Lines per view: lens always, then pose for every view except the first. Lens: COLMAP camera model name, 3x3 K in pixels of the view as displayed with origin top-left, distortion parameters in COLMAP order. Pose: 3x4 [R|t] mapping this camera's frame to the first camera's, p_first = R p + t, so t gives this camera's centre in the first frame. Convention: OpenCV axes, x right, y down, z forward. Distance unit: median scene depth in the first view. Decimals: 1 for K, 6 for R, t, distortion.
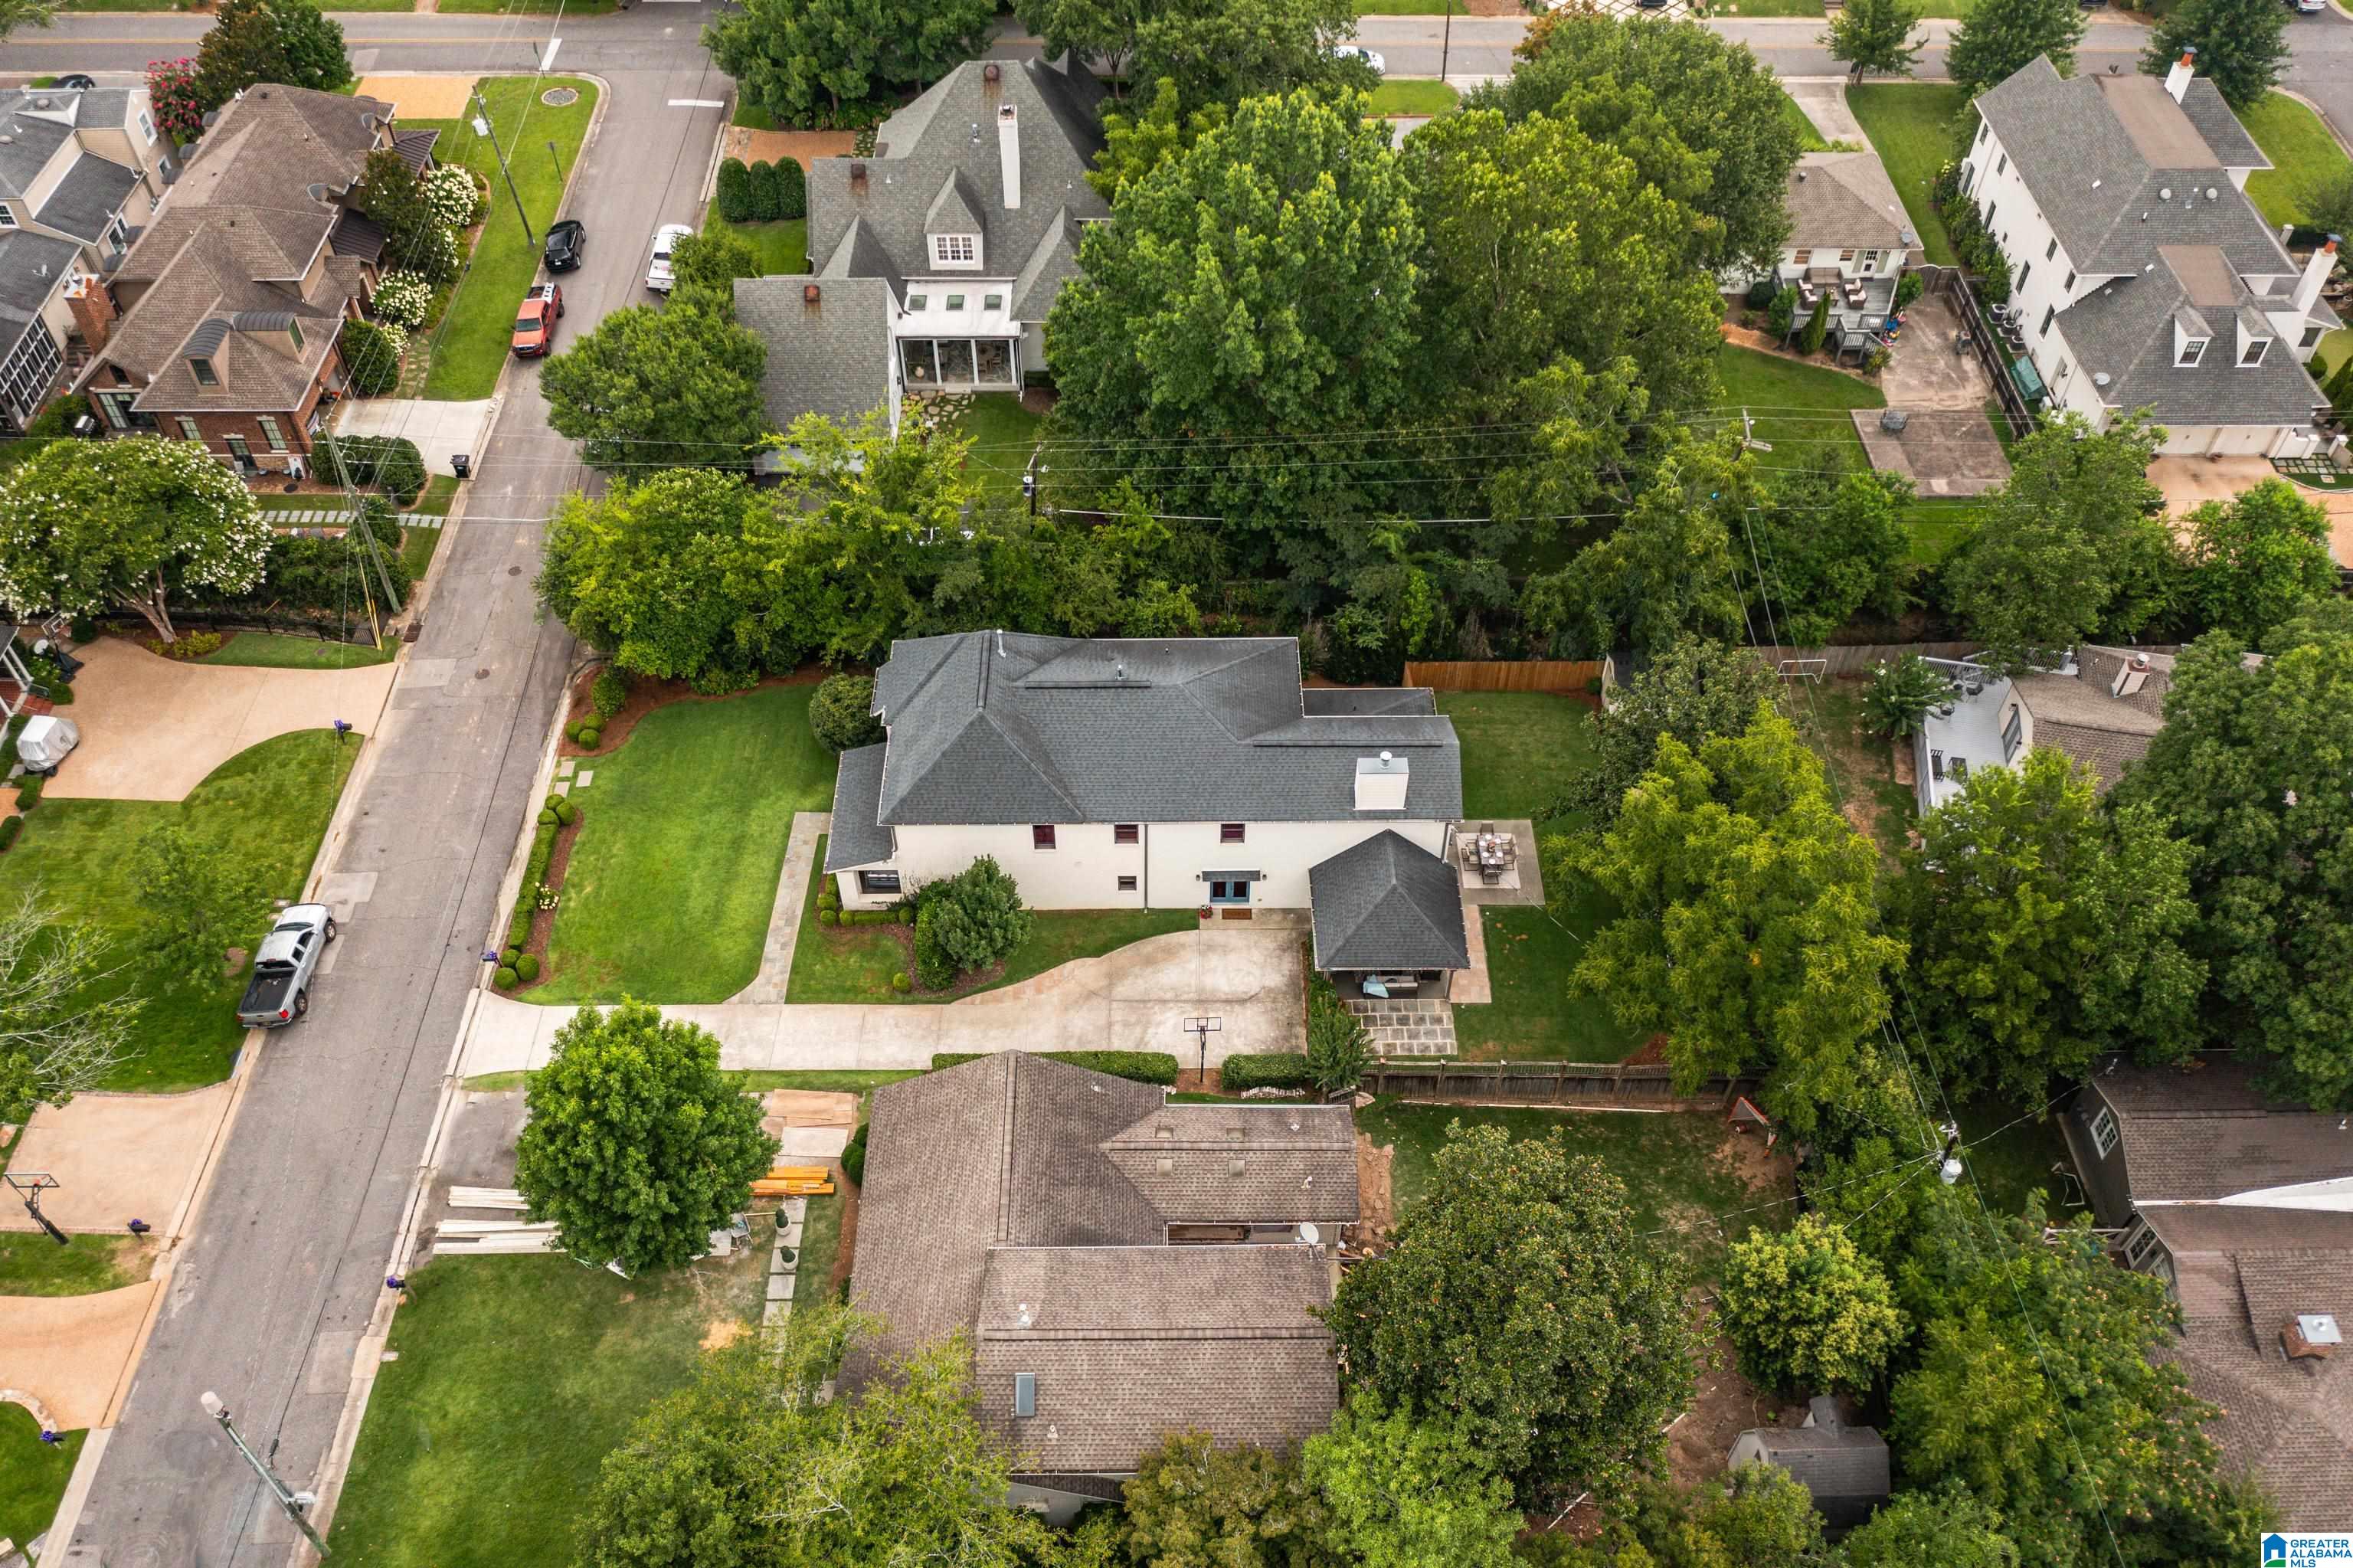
lens RADIAL K [[1870.7, 0, 1181.2], [0, 1870.7, 791.3], [0, 0, 1]] dist [-0.022152, 0.001899]
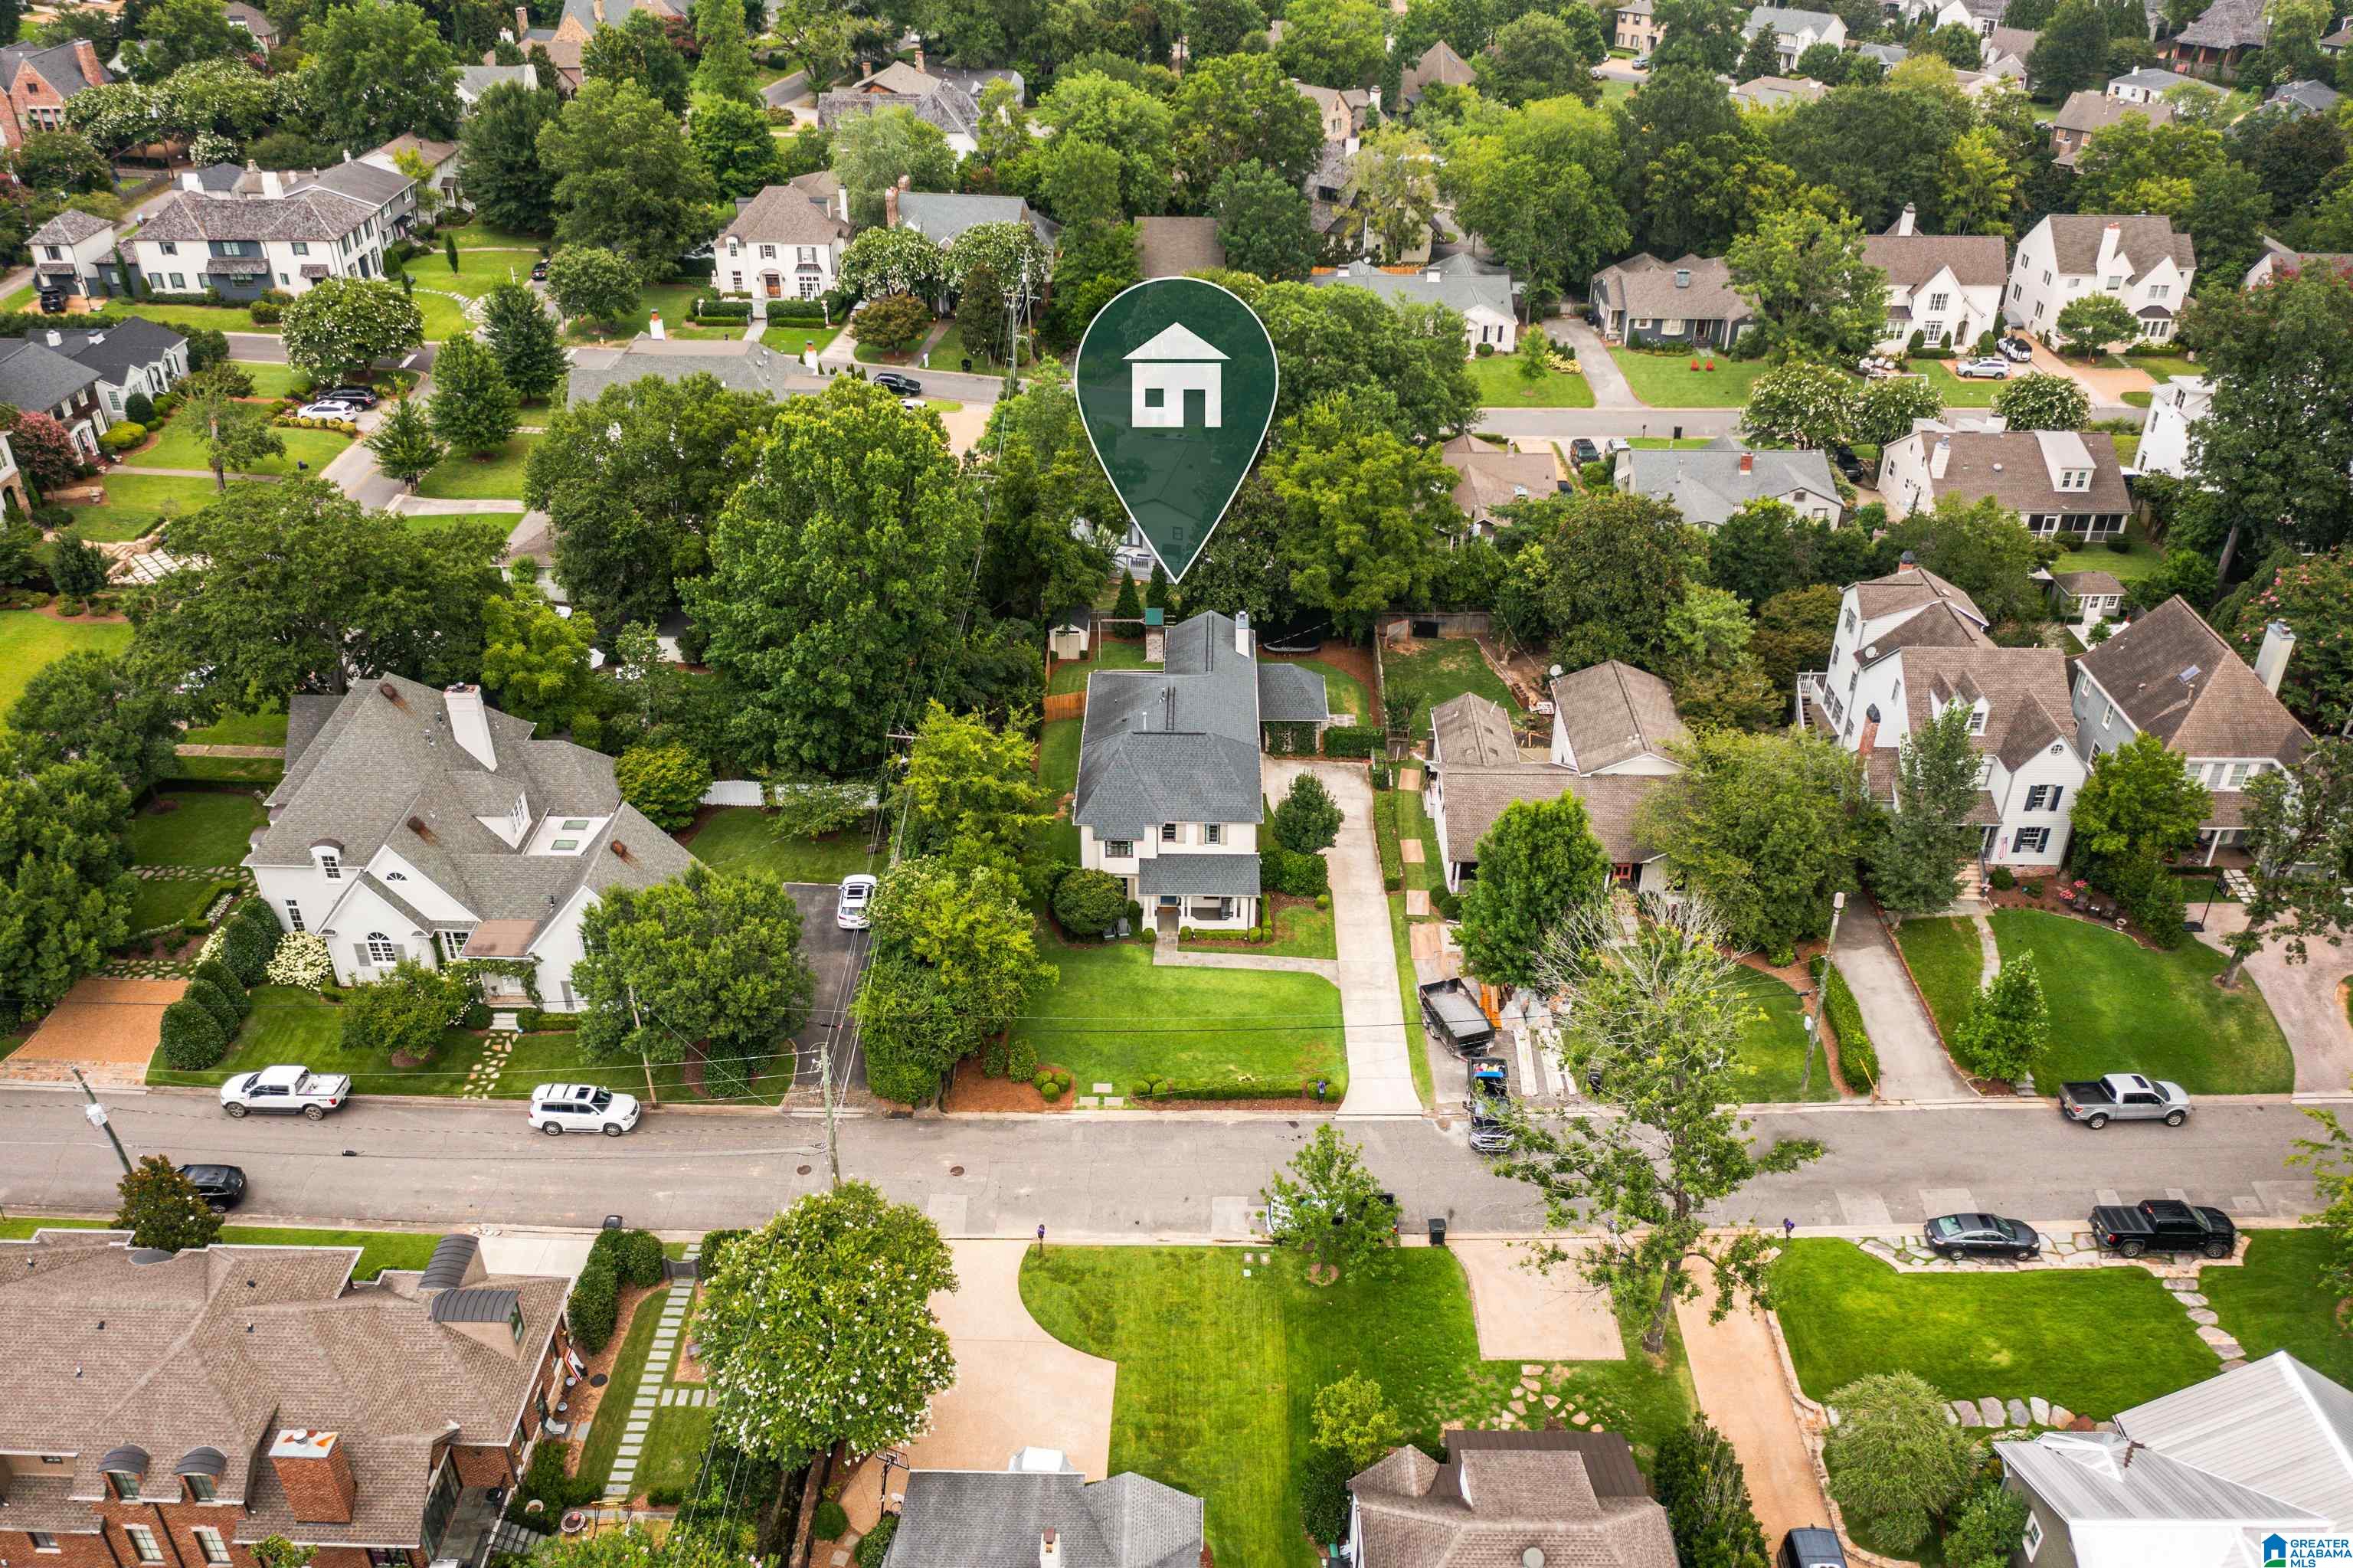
lens RADIAL K [[1870.7, 0, 1216.6], [0, 1870.7, 790.6], [0, 0, 1]] dist [-0.022152, 0.001899]
pose [[0.008110, -0.531878, 0.846782, -1.223390], [0.740998, 0.571812, 0.352068, -0.471818], [-0.671458, 0.624609, 0.398758, 0.414681]]
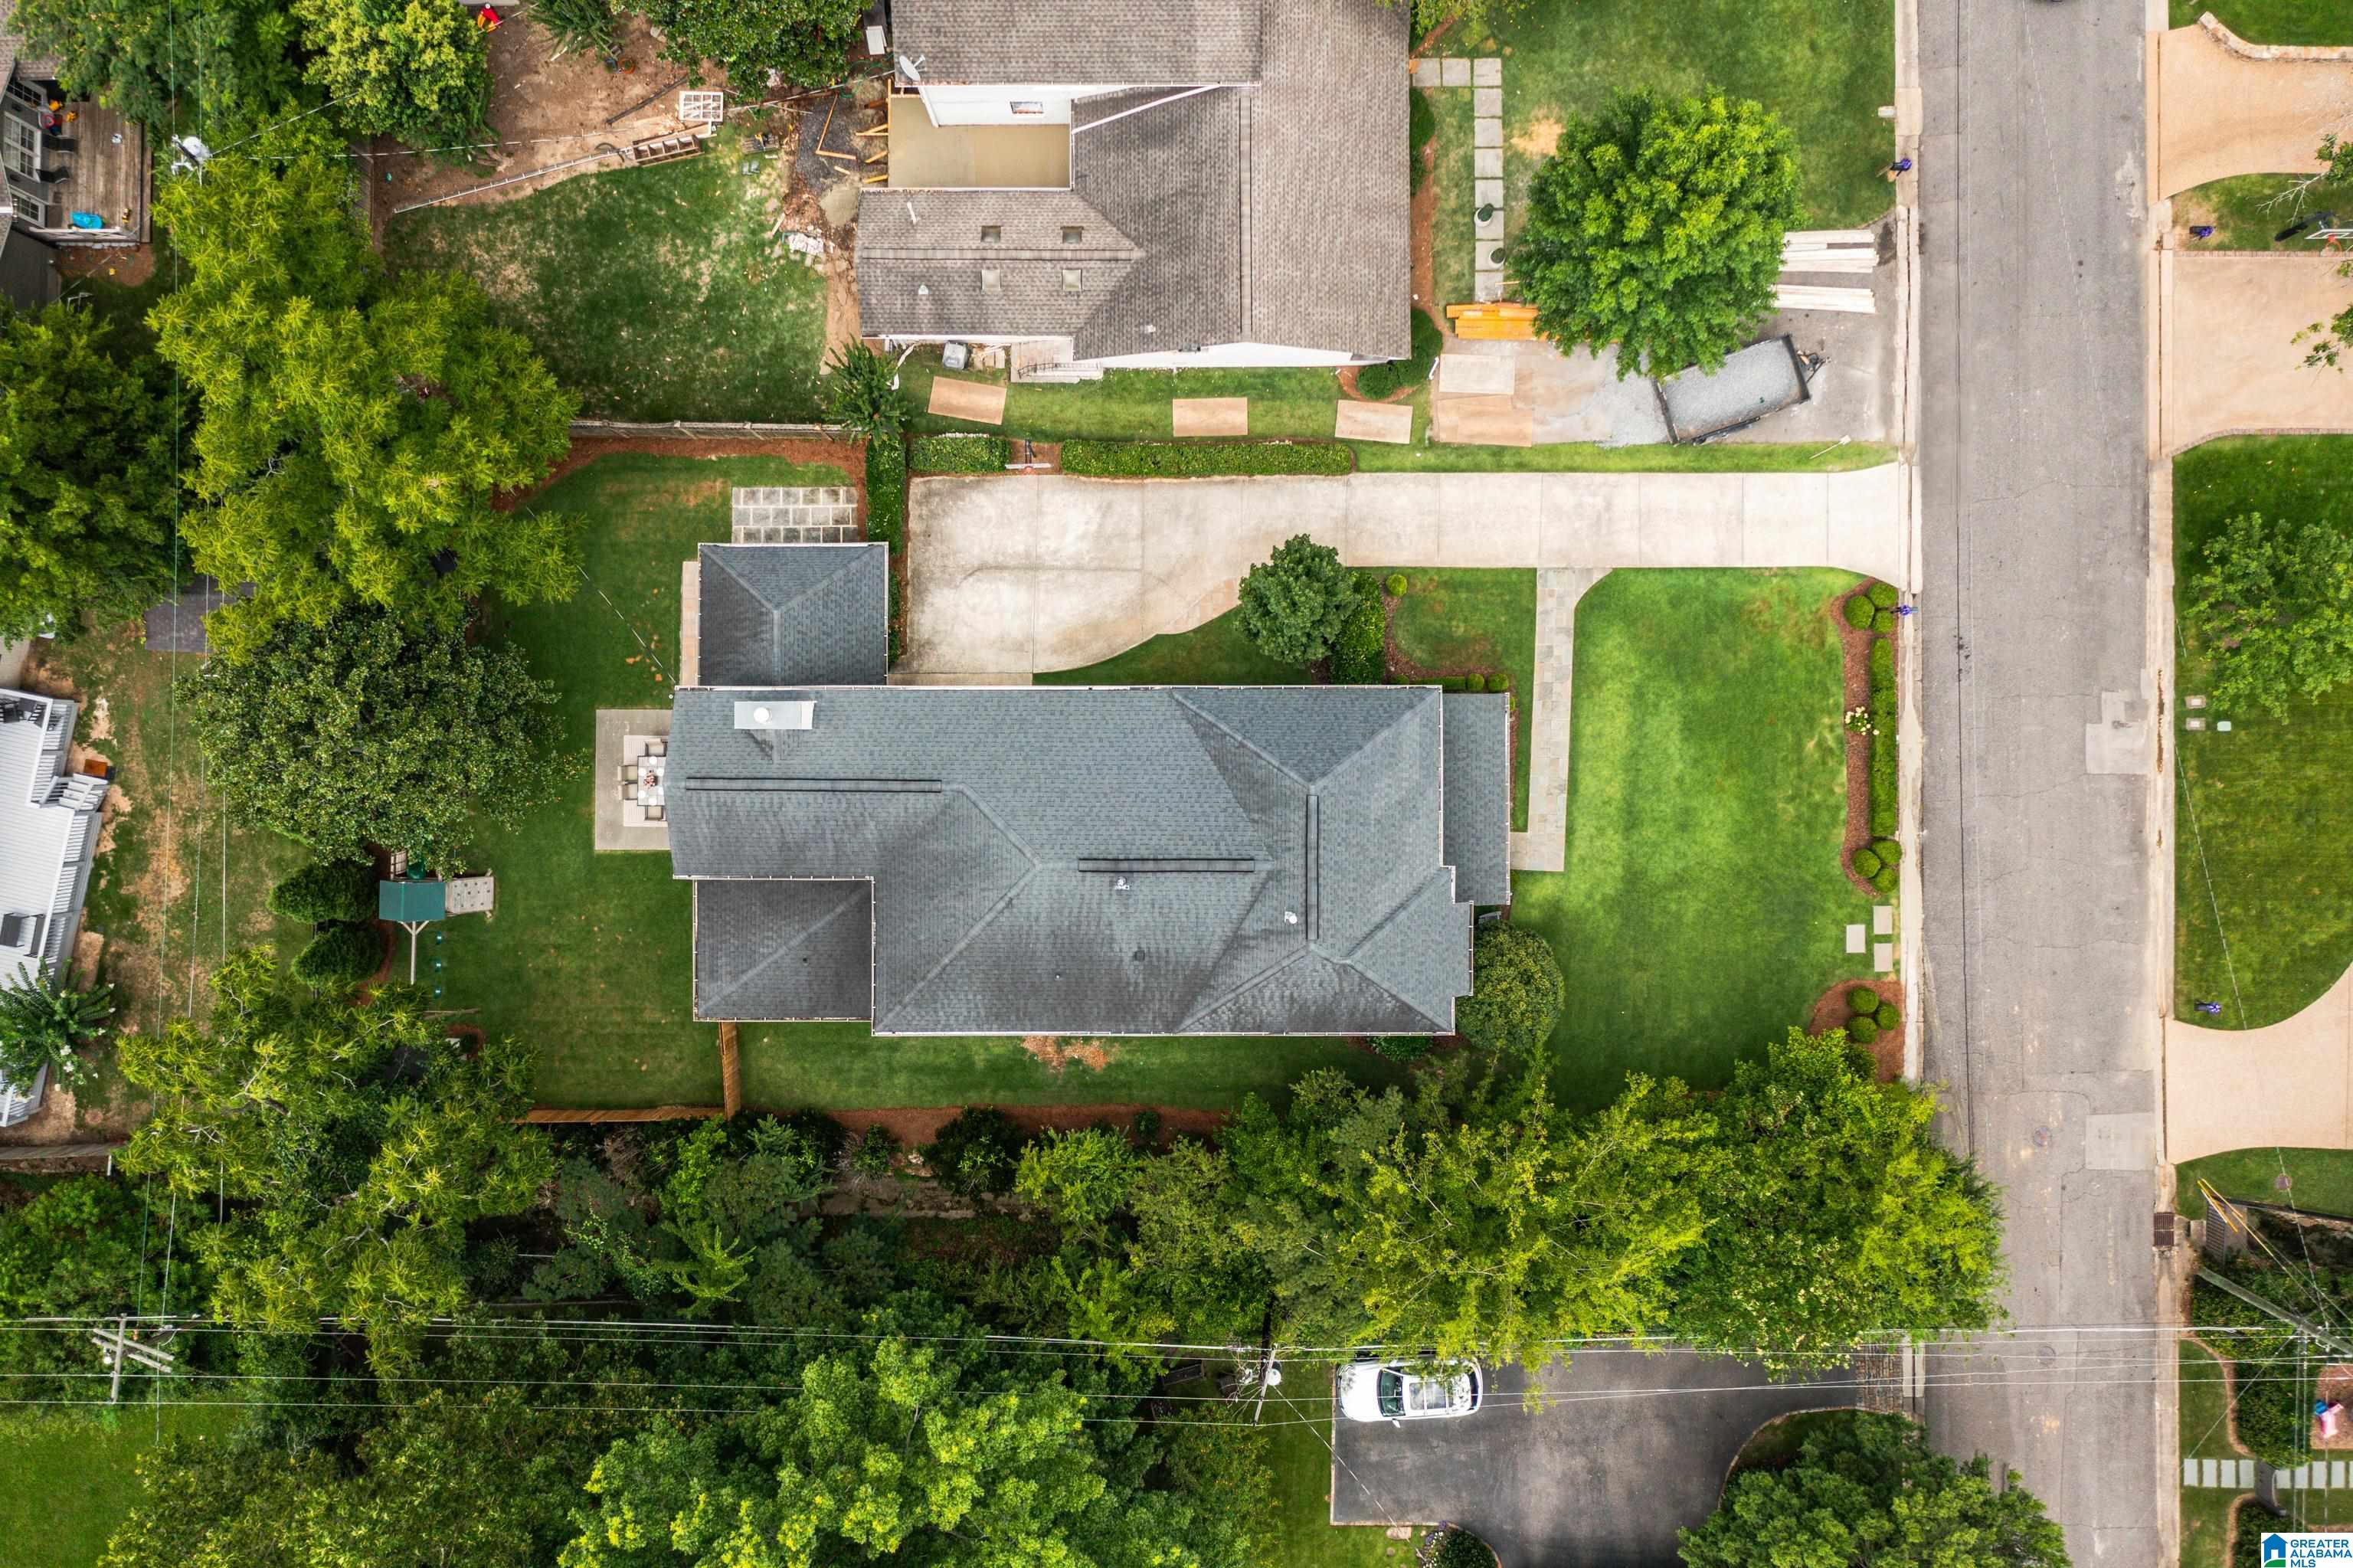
lens RADIAL K [[1870.7, 0, 1158.1], [0, 1870.7, 784.1], [0, 0, 1]] dist [-0.022152, 0.001899]
pose [[-0.999934, -0.009477, 0.006562, -0.048356], [0.011411, -0.733438, 0.679660, -0.490413], [-0.001628, 0.679690, 0.733498, 0.432528]]
